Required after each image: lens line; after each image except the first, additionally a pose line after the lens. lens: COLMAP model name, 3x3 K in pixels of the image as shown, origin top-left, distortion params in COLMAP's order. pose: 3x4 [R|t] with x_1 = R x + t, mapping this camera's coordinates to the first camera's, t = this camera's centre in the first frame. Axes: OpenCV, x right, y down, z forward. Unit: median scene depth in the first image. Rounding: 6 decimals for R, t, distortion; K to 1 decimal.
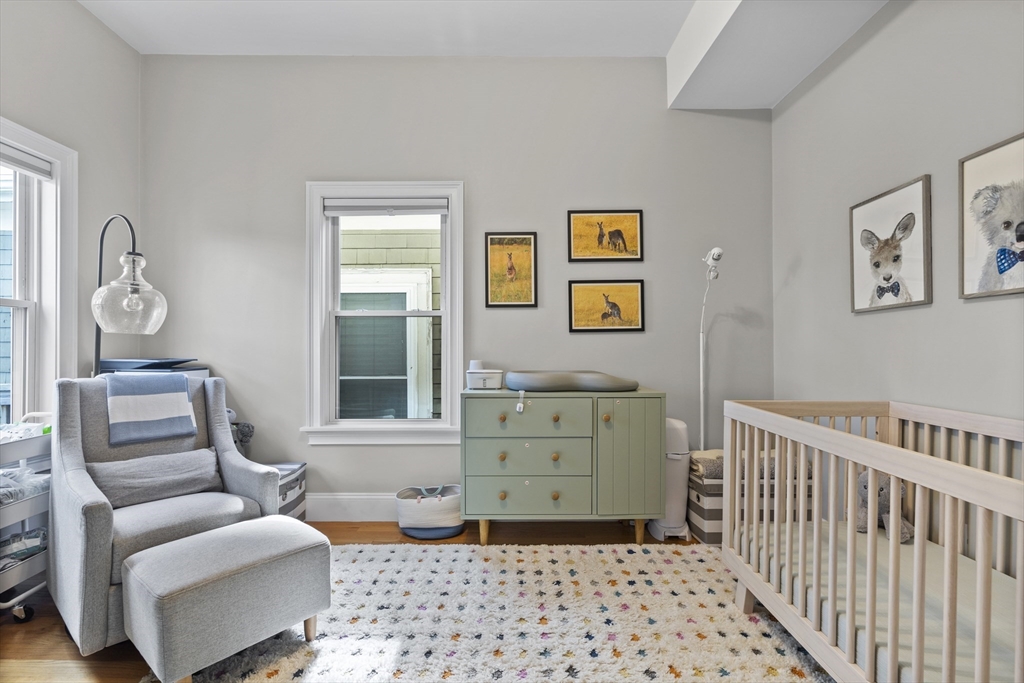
lens RADIAL K [[470.3, 0, 513.5], [0, 470.3, 347.6], [0, 0, 1]] dist [-0.005750, 0.001844]
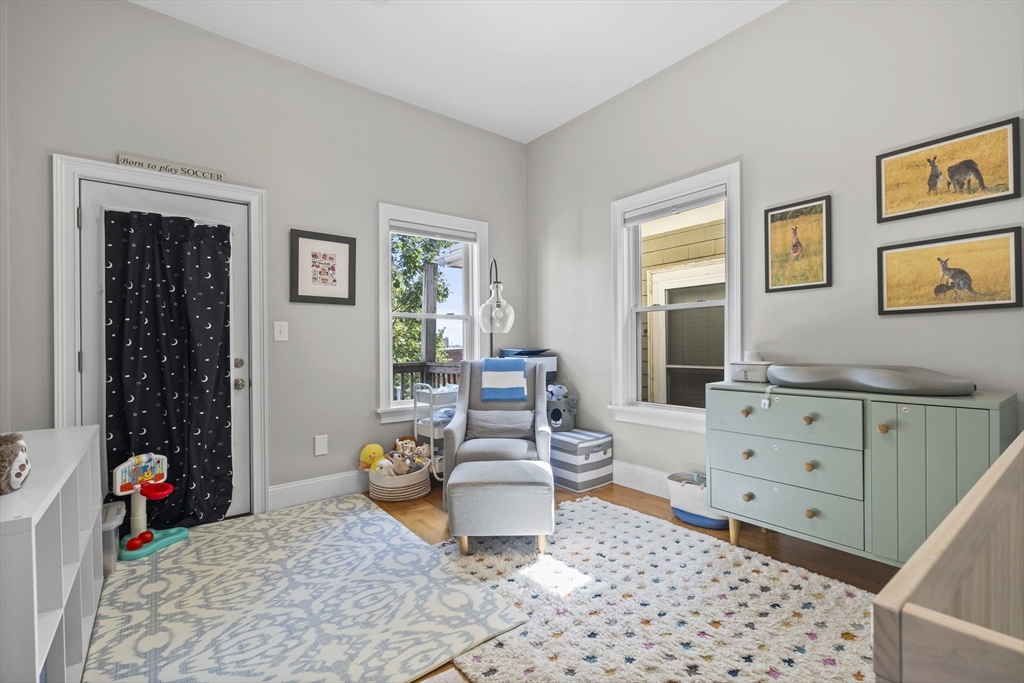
lens RADIAL K [[470.3, 0, 517.0], [0, 470.3, 342.3], [0, 0, 1]] dist [-0.005750, 0.001844]
pose [[0.603313, -0.009263, -0.797451, 0.417509], [0.015392, 0.999882, 0.000031, 0.002652], [0.797356, -0.012293, 0.603384, 0.078638]]
